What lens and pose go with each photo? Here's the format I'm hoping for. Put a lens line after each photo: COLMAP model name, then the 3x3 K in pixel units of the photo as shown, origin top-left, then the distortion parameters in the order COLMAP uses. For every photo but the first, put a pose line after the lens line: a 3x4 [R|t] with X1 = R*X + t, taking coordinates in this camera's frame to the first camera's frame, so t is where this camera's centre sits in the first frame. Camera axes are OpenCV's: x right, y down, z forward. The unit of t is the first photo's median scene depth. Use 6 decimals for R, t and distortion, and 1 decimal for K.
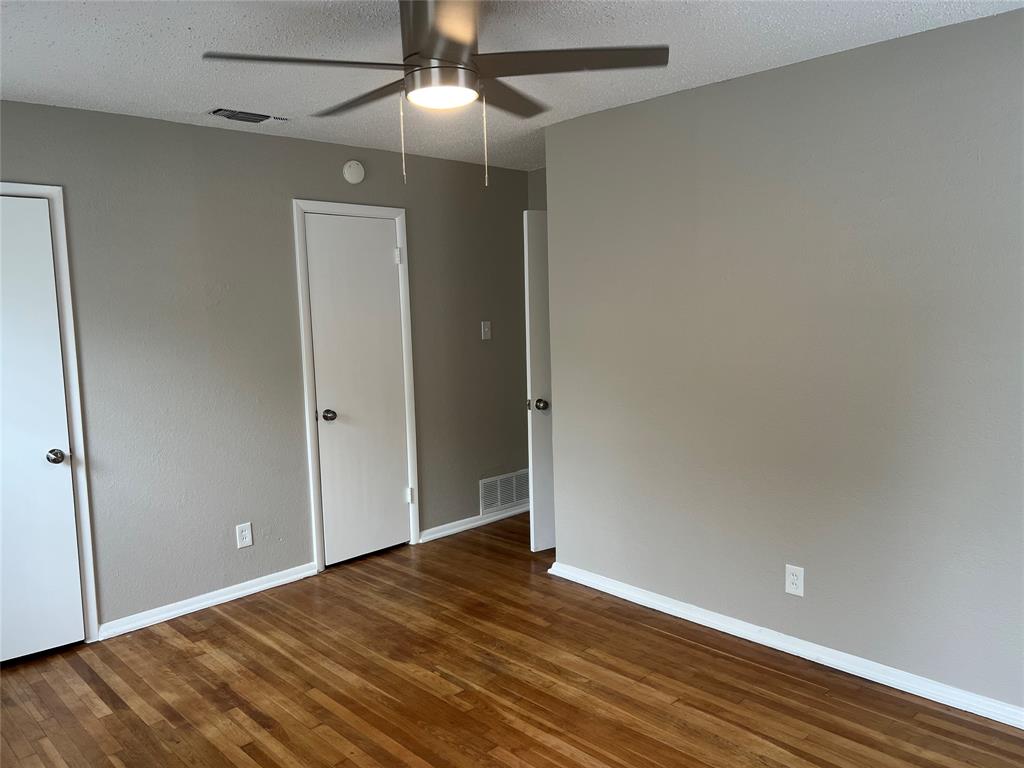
lens RADIAL K [[771.9, 0, 506.3], [0, 771.9, 385.6], [0, 0, 1]] dist [0.058614, -0.073749]
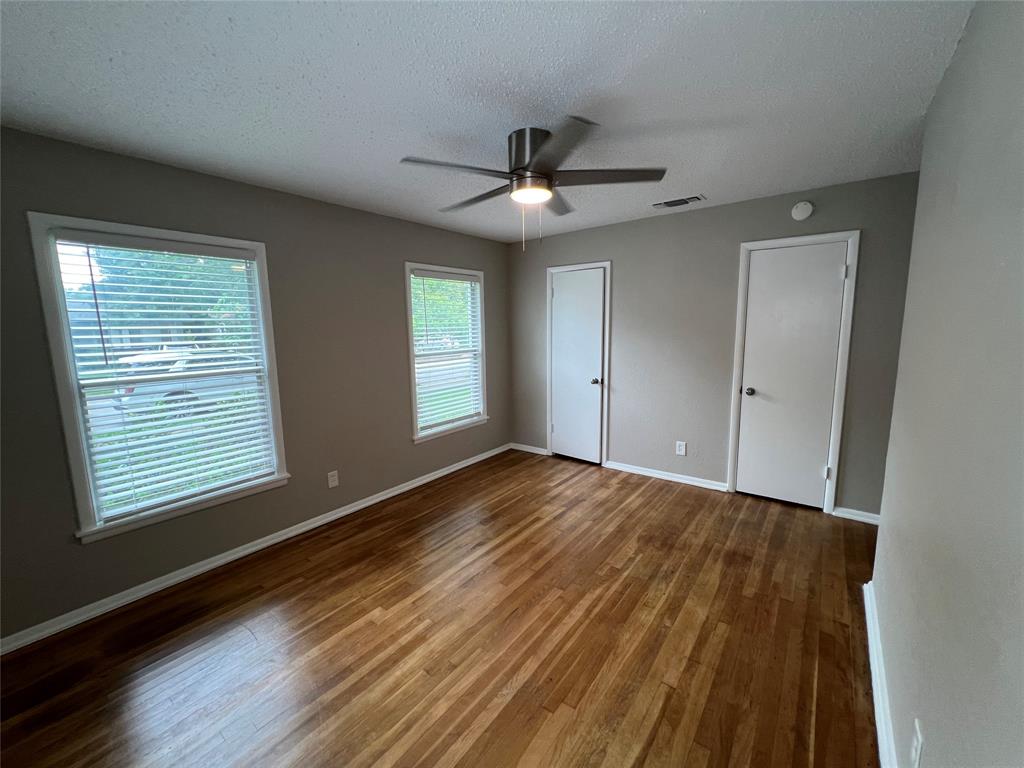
lens RADIAL K [[413.7, 0, 512.6], [0, 413.7, 380.0], [0, 0, 1]] dist [0.003155, 0.000520]
pose [[0.146366, 0.157426, -0.976624, 0.571402], [-0.095611, 0.984885, 0.144429, -0.065091], [0.984599, 0.072237, 0.159206, 0.552925]]
